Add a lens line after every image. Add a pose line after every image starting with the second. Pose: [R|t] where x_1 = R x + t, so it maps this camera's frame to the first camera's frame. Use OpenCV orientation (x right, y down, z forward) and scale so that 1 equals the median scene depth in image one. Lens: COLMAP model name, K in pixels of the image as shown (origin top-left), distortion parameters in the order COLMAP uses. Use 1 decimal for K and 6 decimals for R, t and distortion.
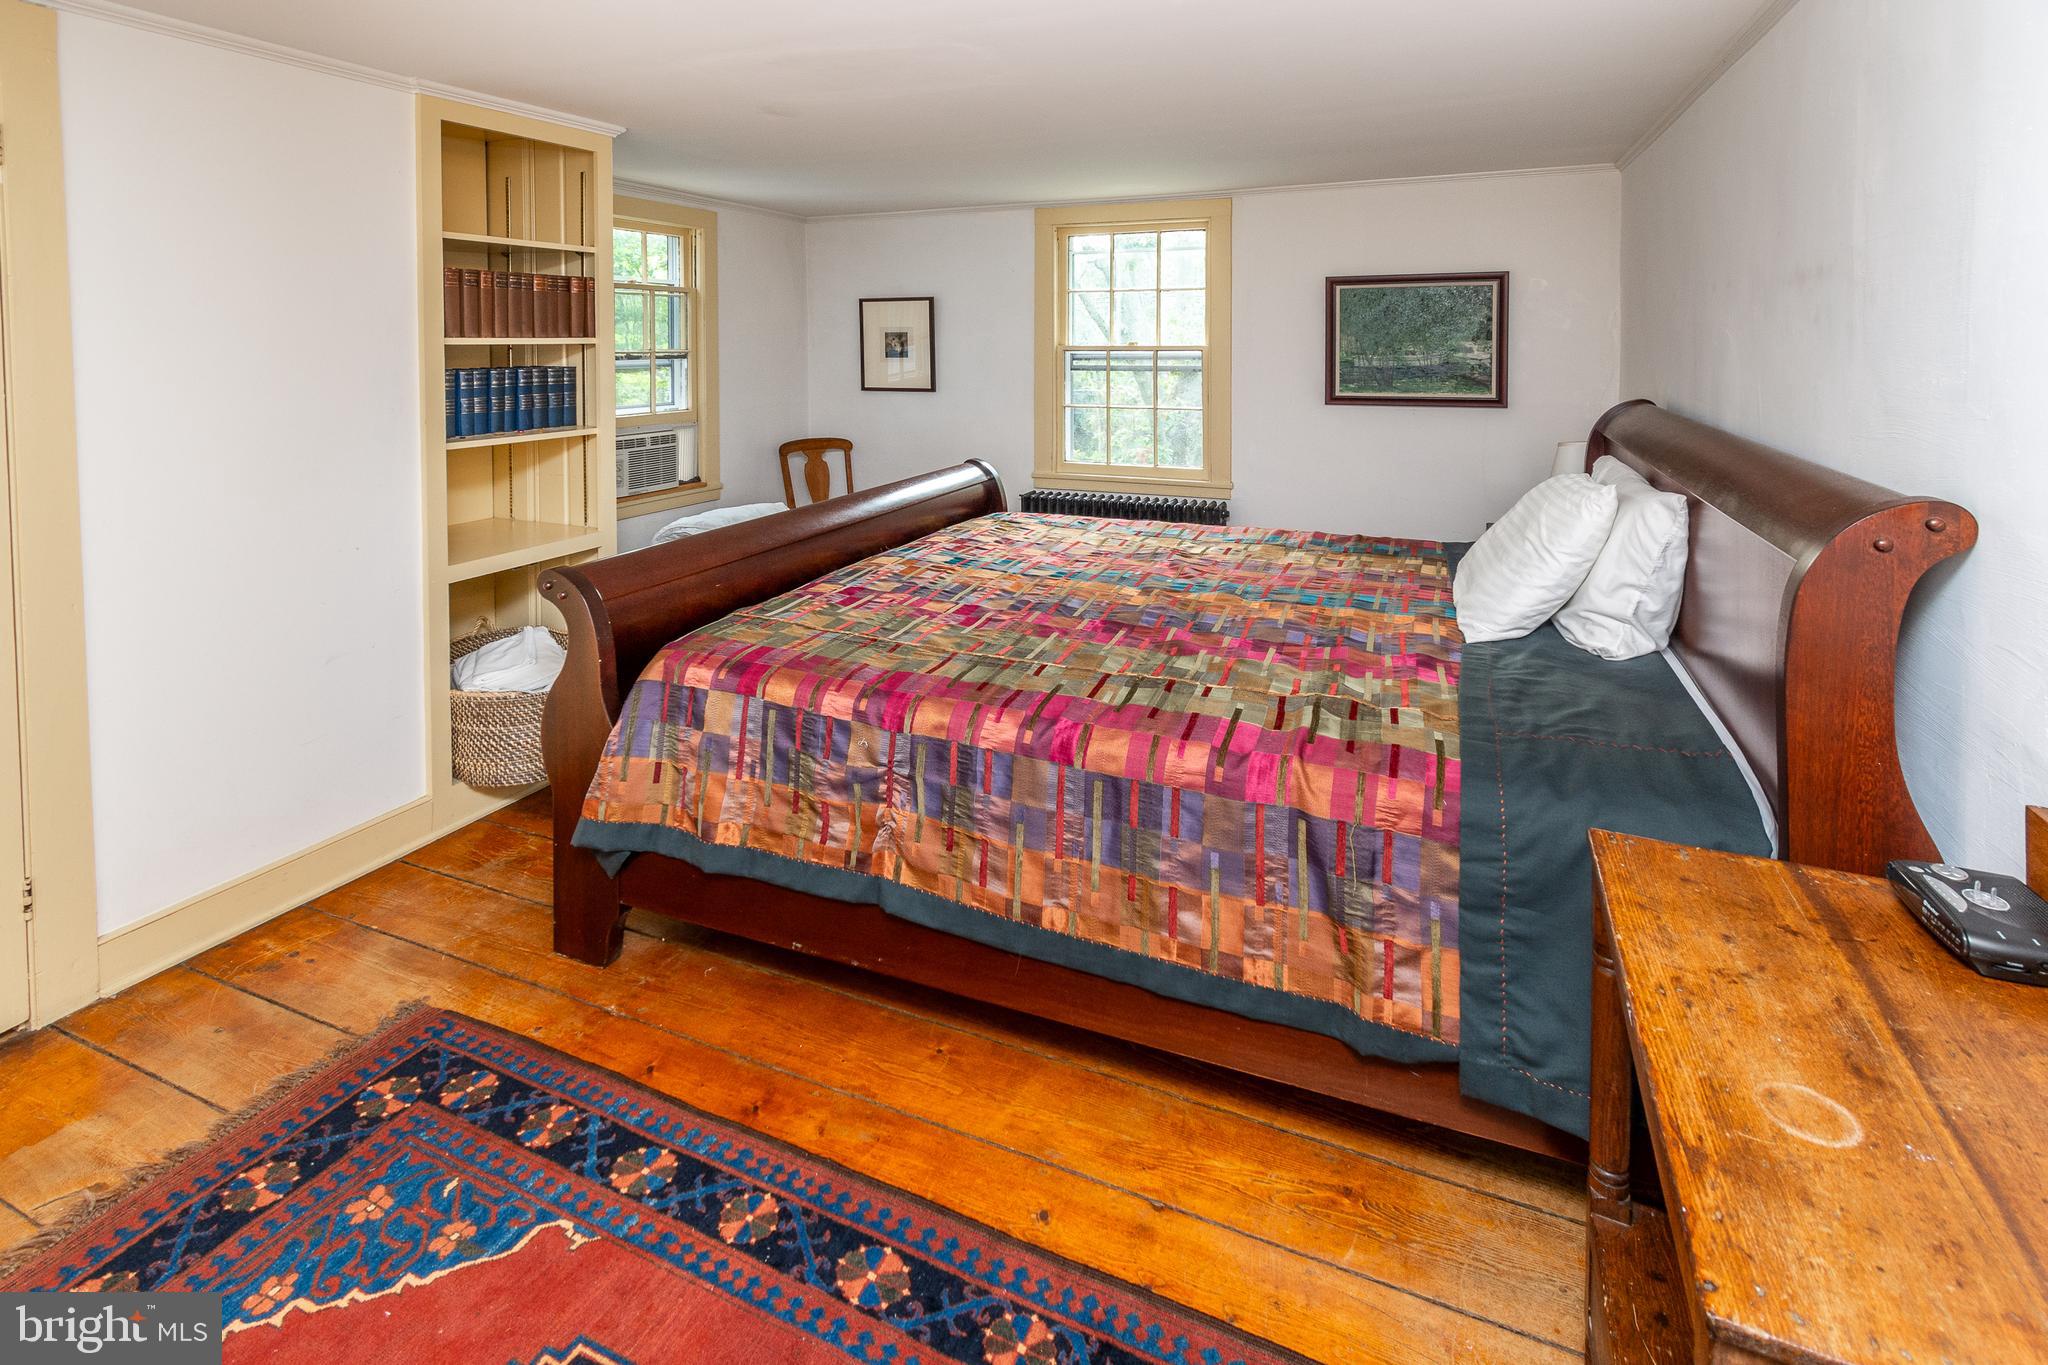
lens RADIAL K [[980.8, 0, 976.8], [0, 980.8, 621.1], [0, 0, 1]] dist [0.002400, -0.000498]
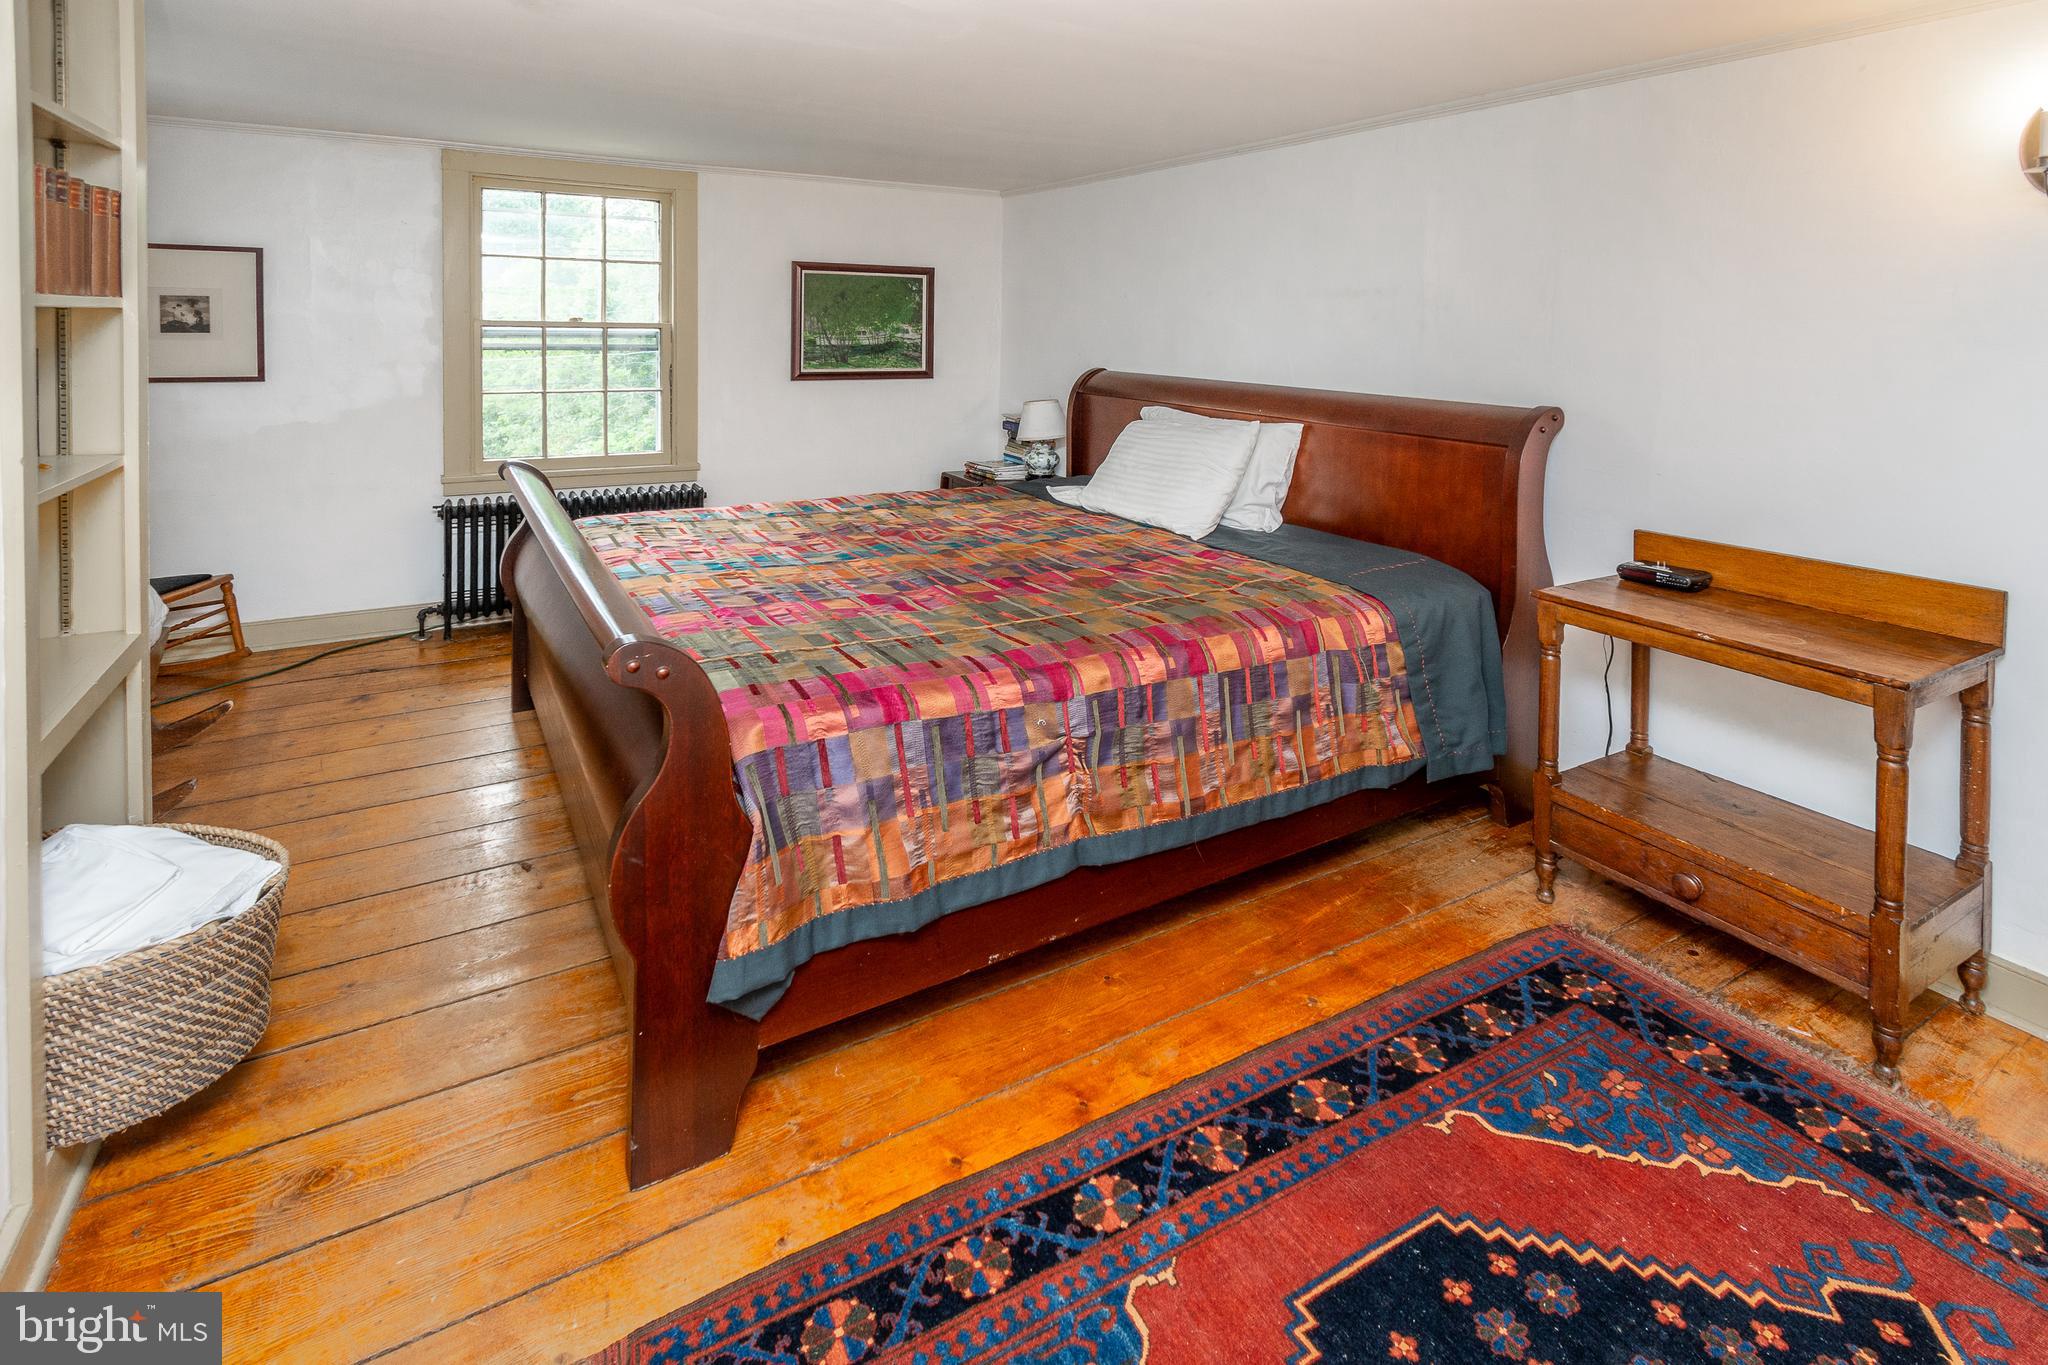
lens RADIAL K [[976.2, 0, 1019.4], [0, 976.2, 625.7], [0, 0, 1]] dist [0.003226, 0.000471]
pose [[0.577979, -0.226825, 0.783894, -0.883078], [0.206082, 0.970029, 0.128737, -0.104233], [-0.789601, 0.087139, 0.607402, 0.394967]]
